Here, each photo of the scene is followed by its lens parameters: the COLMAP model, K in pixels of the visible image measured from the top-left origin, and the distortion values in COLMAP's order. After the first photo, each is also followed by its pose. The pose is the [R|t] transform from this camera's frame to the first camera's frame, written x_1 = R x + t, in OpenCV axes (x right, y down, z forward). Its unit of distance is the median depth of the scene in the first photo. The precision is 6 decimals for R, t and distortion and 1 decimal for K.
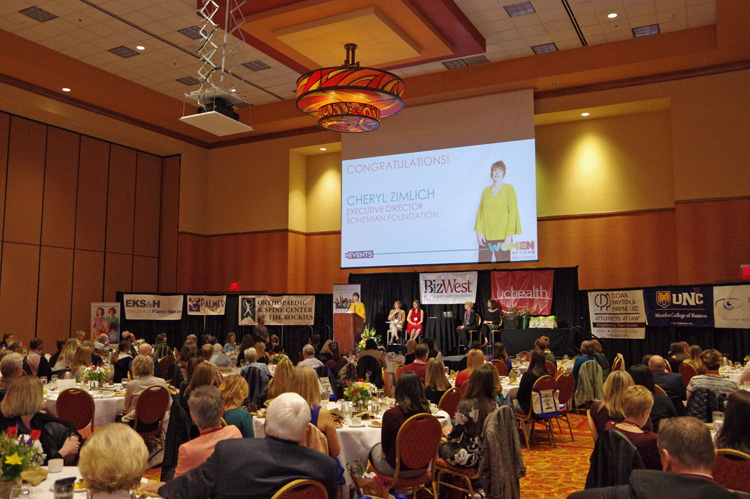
lens RADIAL K [[664.3, 0, 375.0], [0, 664.3, 249.5], [0, 0, 1]] dist [-0.097225, 0.118862]
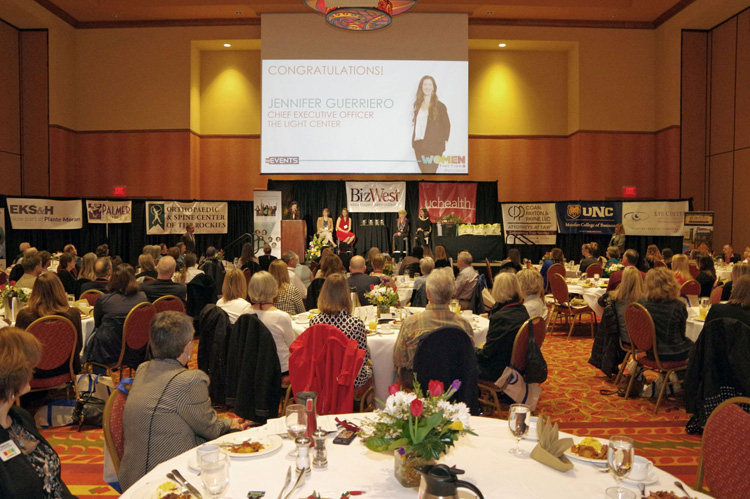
lens RADIAL K [[595.4, 0, 375.0], [0, 595.4, 249.5], [0, 0, 1]] dist [-0.151044, 0.129744]
pose [[0.887708, -0.017237, 0.460085, -0.314276], [-0.048007, 0.990386, 0.129732, 0.018766], [-0.457898, -0.137252, 0.878346, 0.173043]]
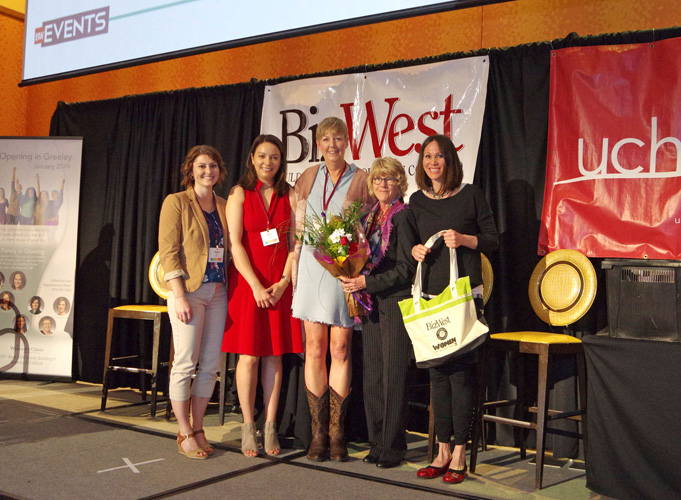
lens RADIAL K [[778.7, 0, 380.5], [0, 778.7, 243.9], [0, 0, 1]] dist [-0.057239, 0.049358]
pose [[0.995742, 0.029761, -0.087247, 0.138759], [-0.024862, 0.998081, 0.056713, 0.078437], [0.088768, -0.054302, 0.994571, 0.718345]]
